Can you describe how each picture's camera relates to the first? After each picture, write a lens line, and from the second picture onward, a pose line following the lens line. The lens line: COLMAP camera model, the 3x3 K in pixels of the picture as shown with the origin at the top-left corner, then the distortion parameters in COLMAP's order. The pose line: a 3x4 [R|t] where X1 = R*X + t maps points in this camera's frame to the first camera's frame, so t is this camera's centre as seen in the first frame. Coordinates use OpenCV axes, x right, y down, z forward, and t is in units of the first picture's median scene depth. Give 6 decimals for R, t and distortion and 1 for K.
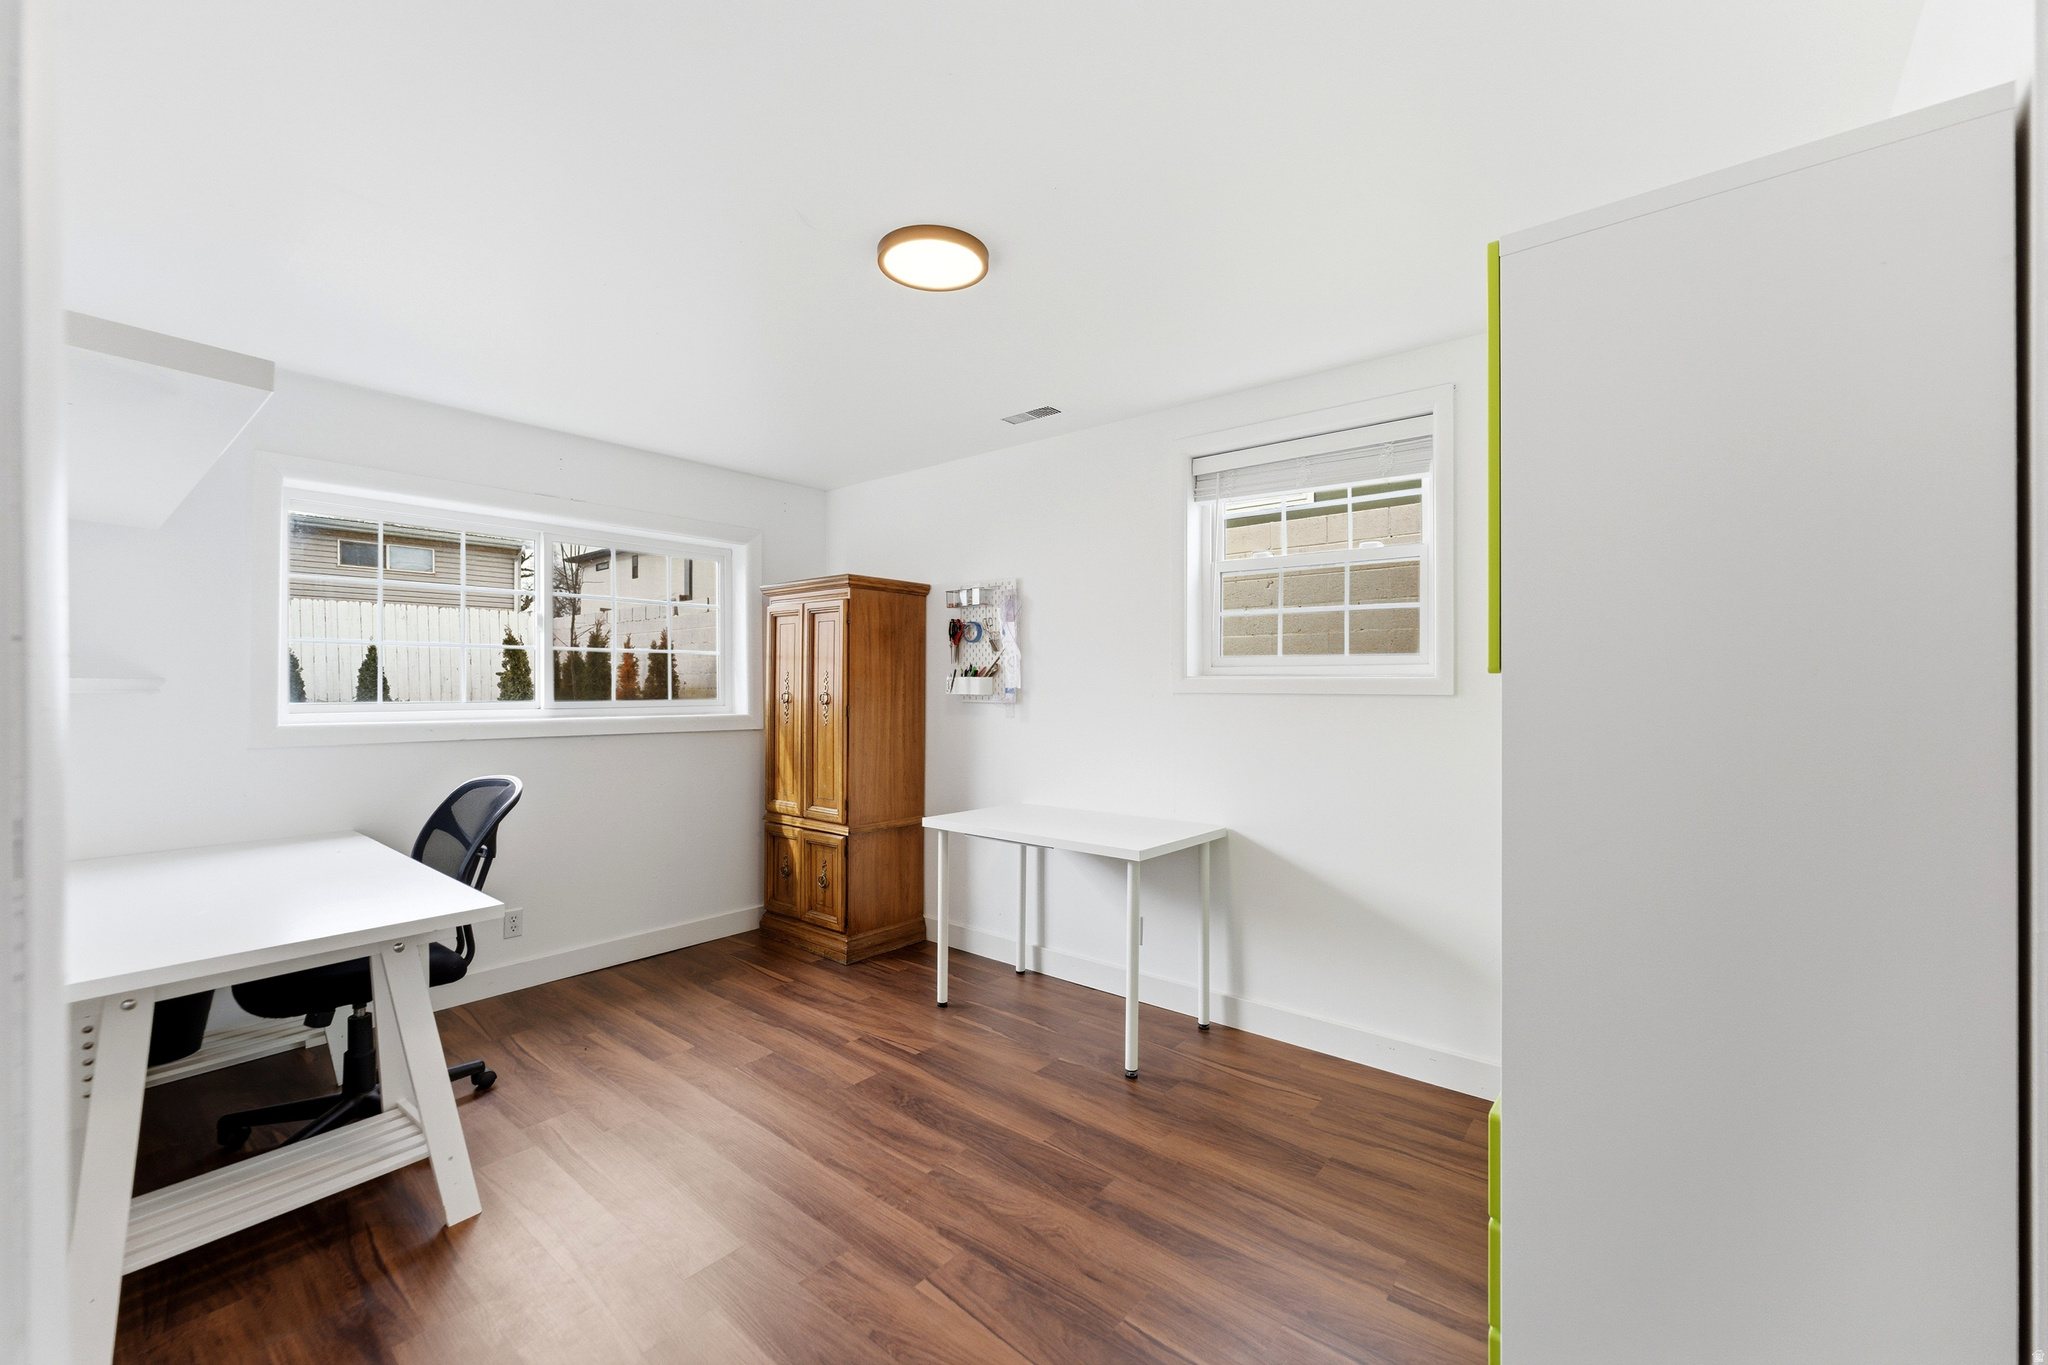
lens RADIAL K [[842.1, 0, 1023.6], [0, 842.1, 687.2], [0, 0, 1]] dist [-0.000673, 0.000276]
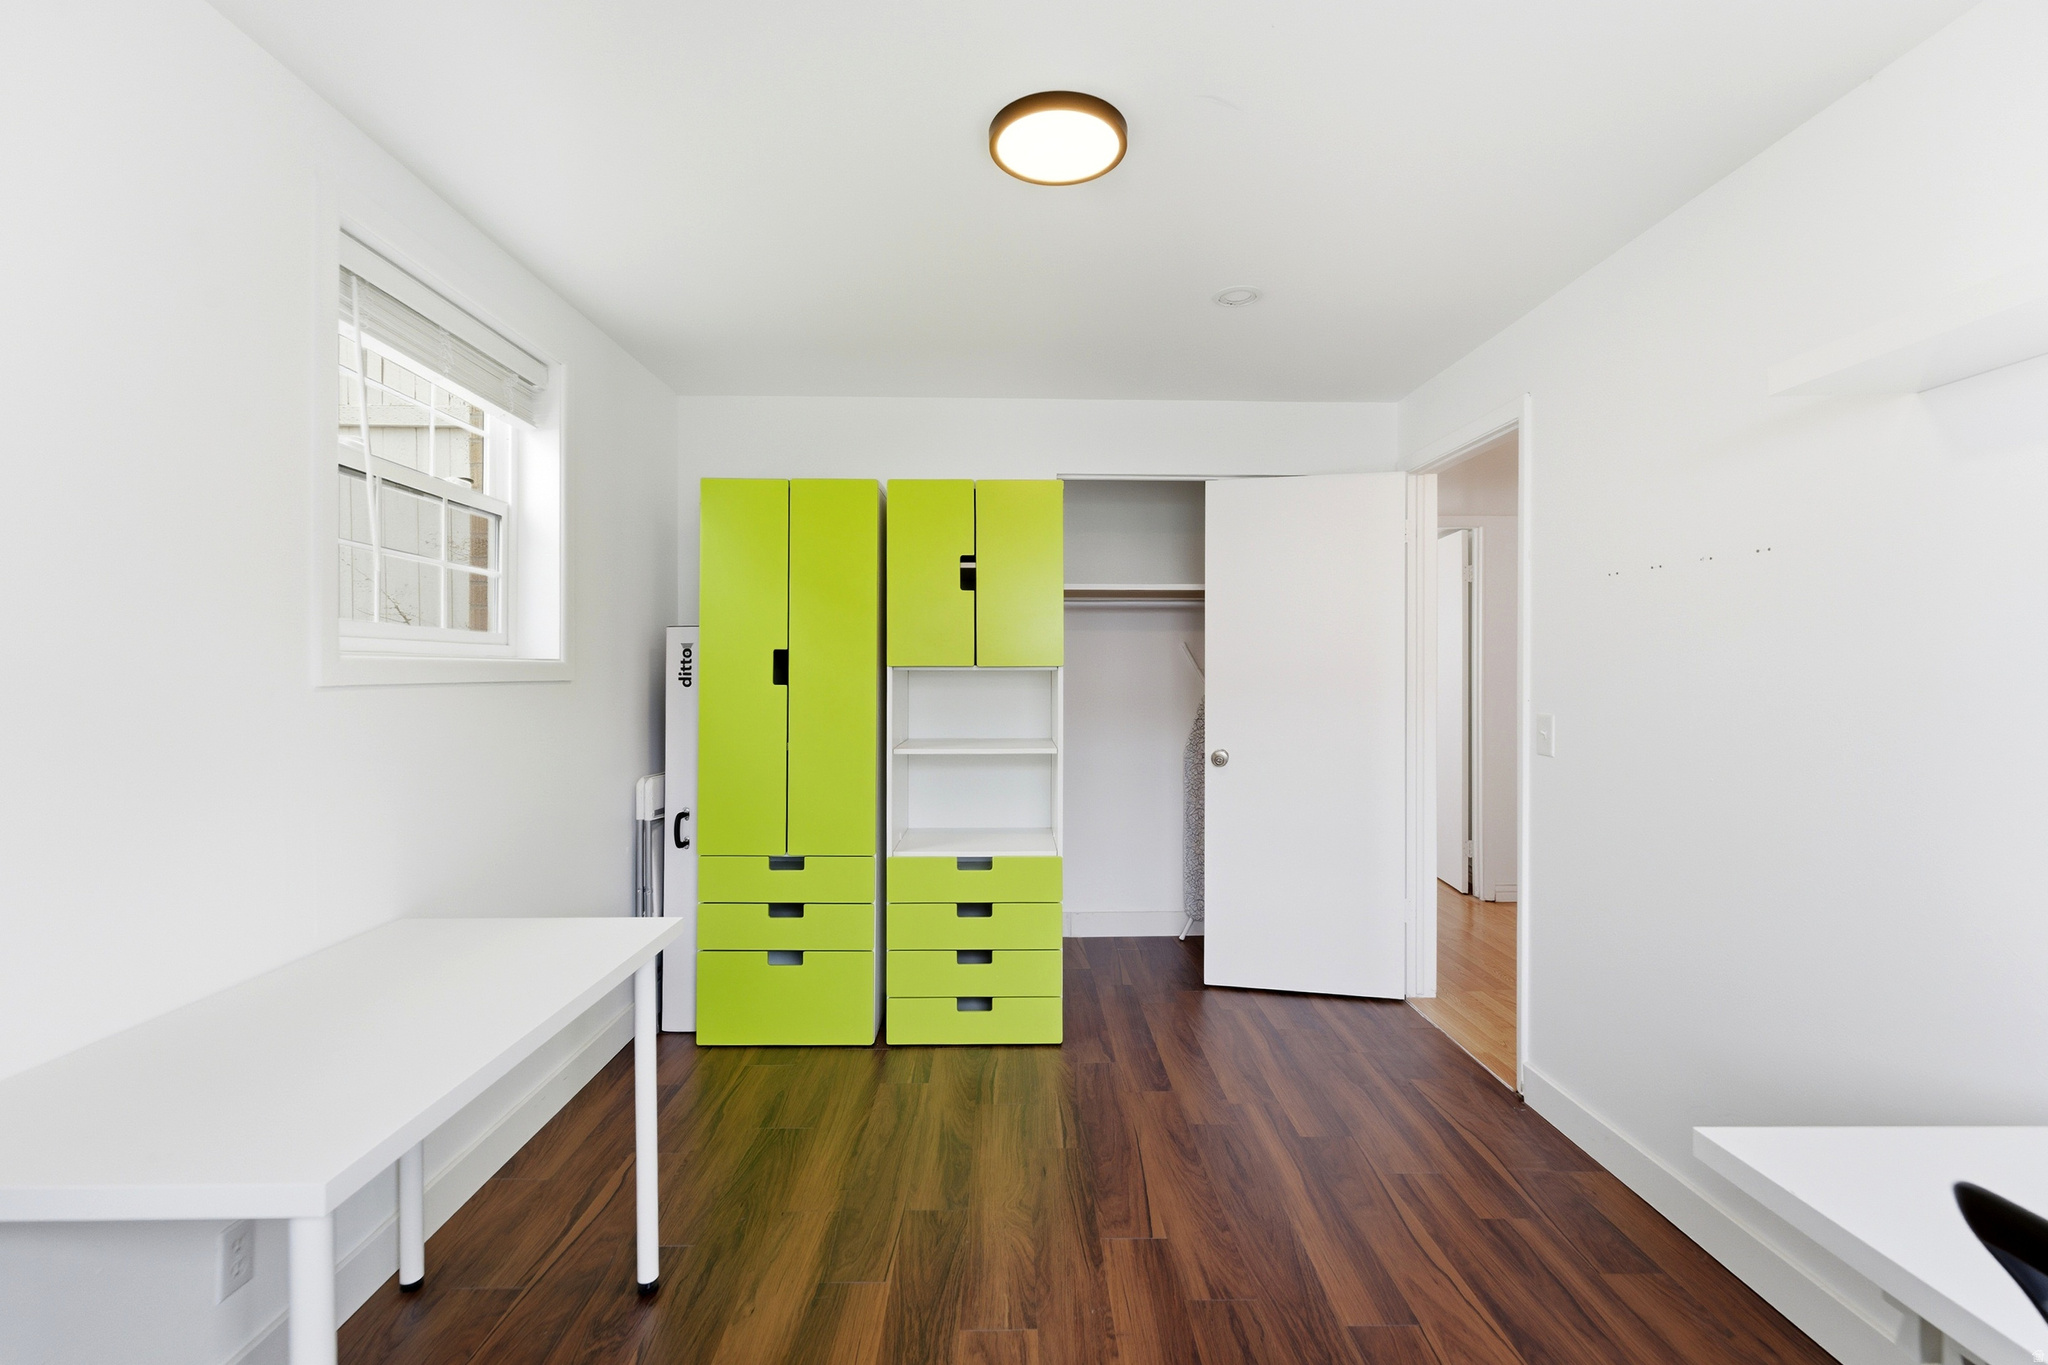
lens RADIAL K [[881.5, 0, 1022.2], [0, 881.5, 682.1], [0, 0, 1]] dist [-0.000139, 0.000000]
pose [[-0.655807, -0.002612, 0.754924, -0.766697], [-0.004509, 0.999990, -0.000457, 0.007070], [-0.754915, -0.003704, -0.655812, 1.686907]]
